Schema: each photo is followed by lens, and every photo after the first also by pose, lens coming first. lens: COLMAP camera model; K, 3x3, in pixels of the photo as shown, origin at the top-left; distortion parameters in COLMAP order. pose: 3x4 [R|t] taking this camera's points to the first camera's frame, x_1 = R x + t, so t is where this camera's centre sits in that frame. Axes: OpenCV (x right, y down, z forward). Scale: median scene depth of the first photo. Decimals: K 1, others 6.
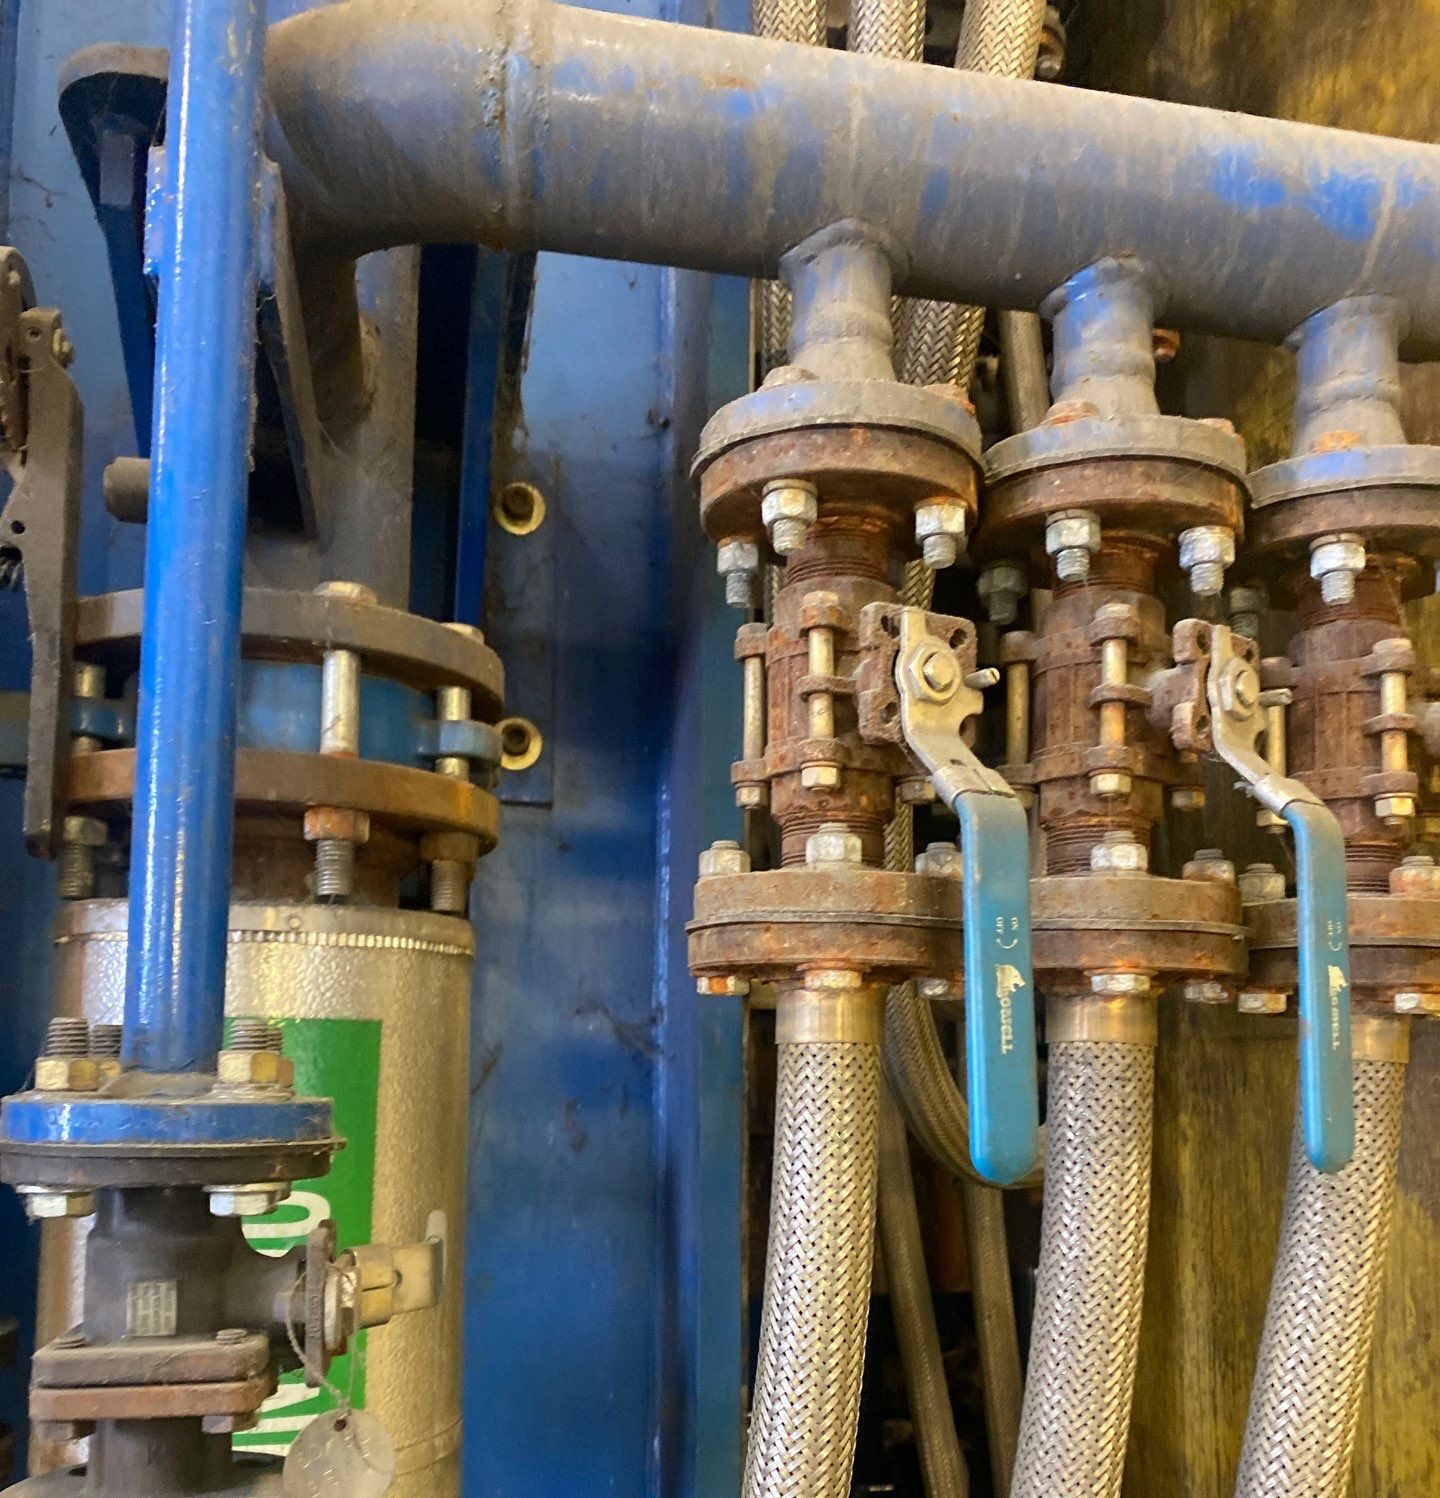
lens RADIAL K [[1449.1, 0, 722.7], [0, 1449.1, 791.4], [0, 0, 1]] dist [0.004275, -0.001138]
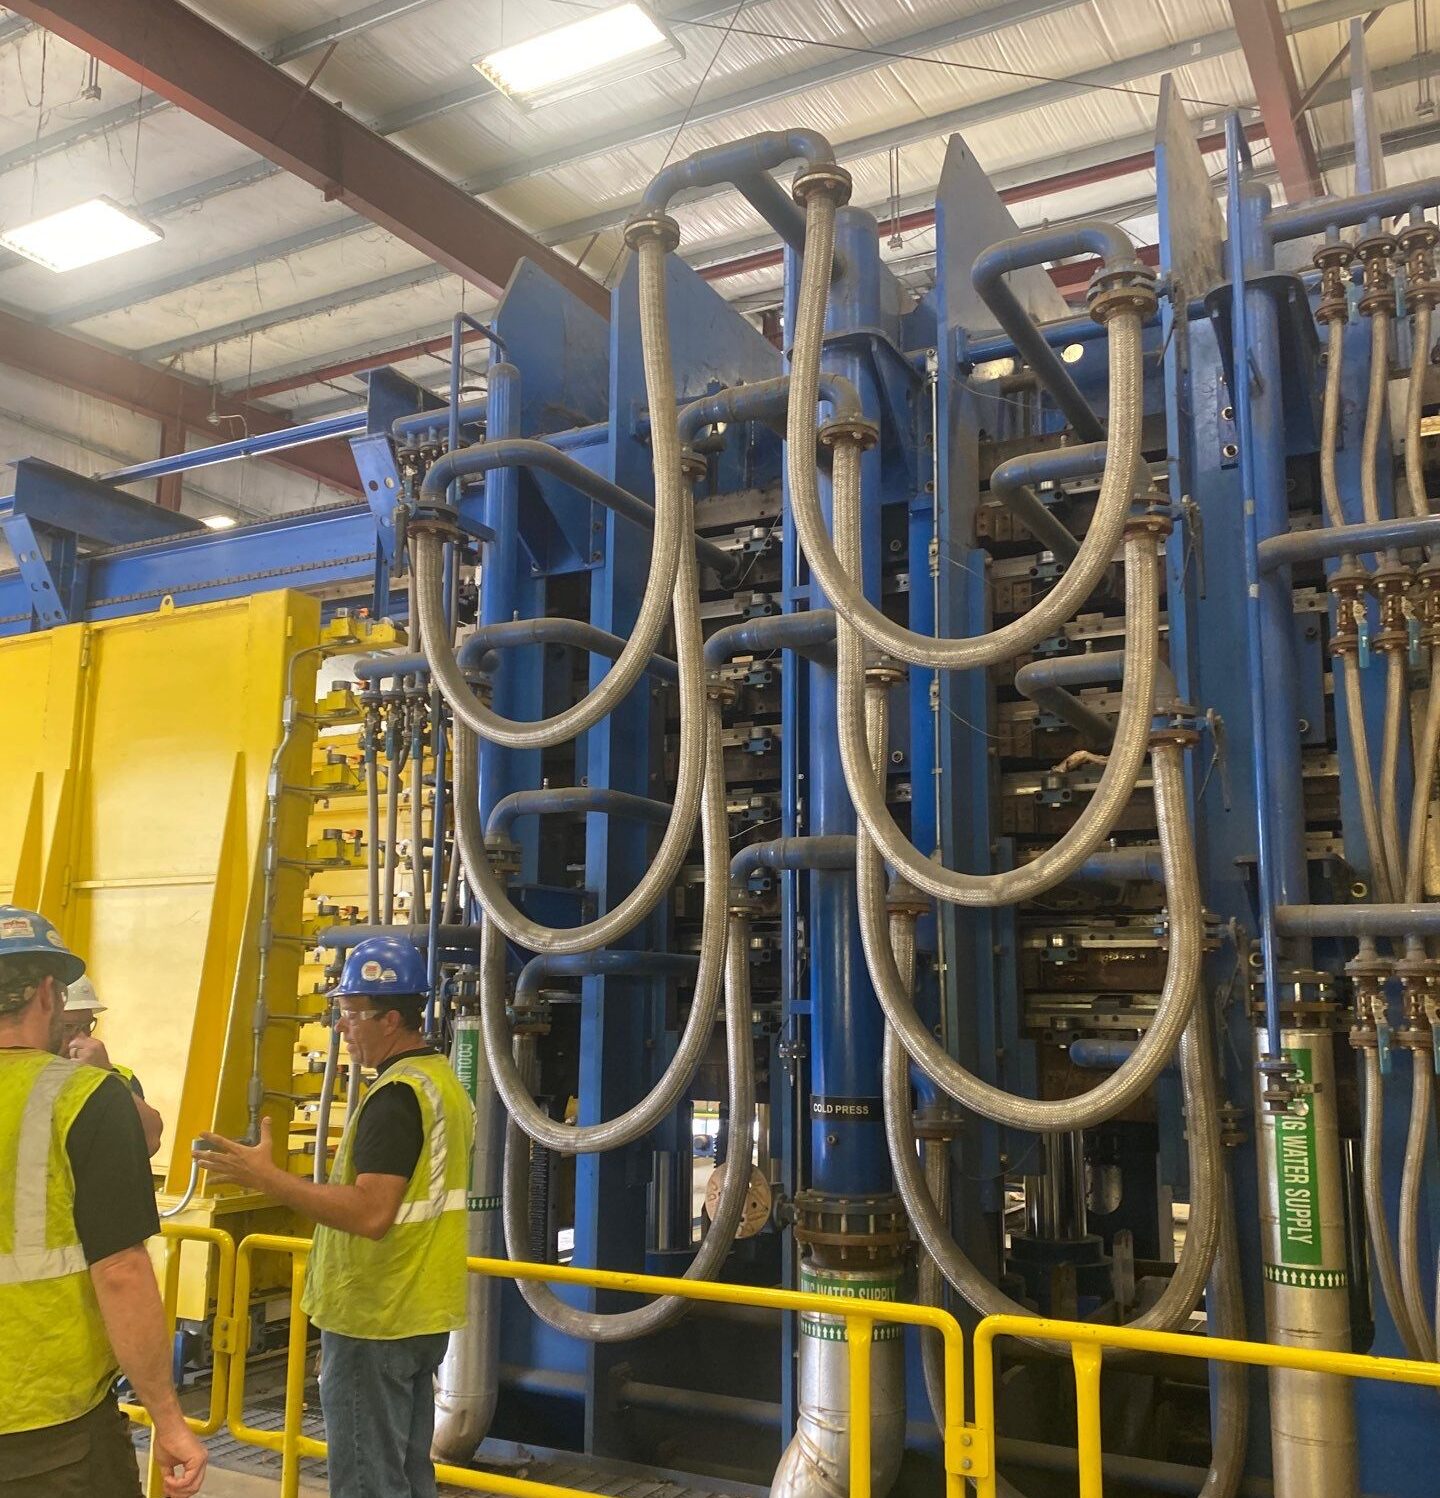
lens RADIAL K [[1449.1, 0, 722.7], [0, 1449.1, 791.4], [0, 0, 1]] dist [0.004275, -0.001138]
pose [[0.752250, -0.079860, -0.654020, 1.916333], [0.110900, 0.993812, 0.006205, -1.189180], [0.649478, -0.077198, 0.756452, -4.949074]]
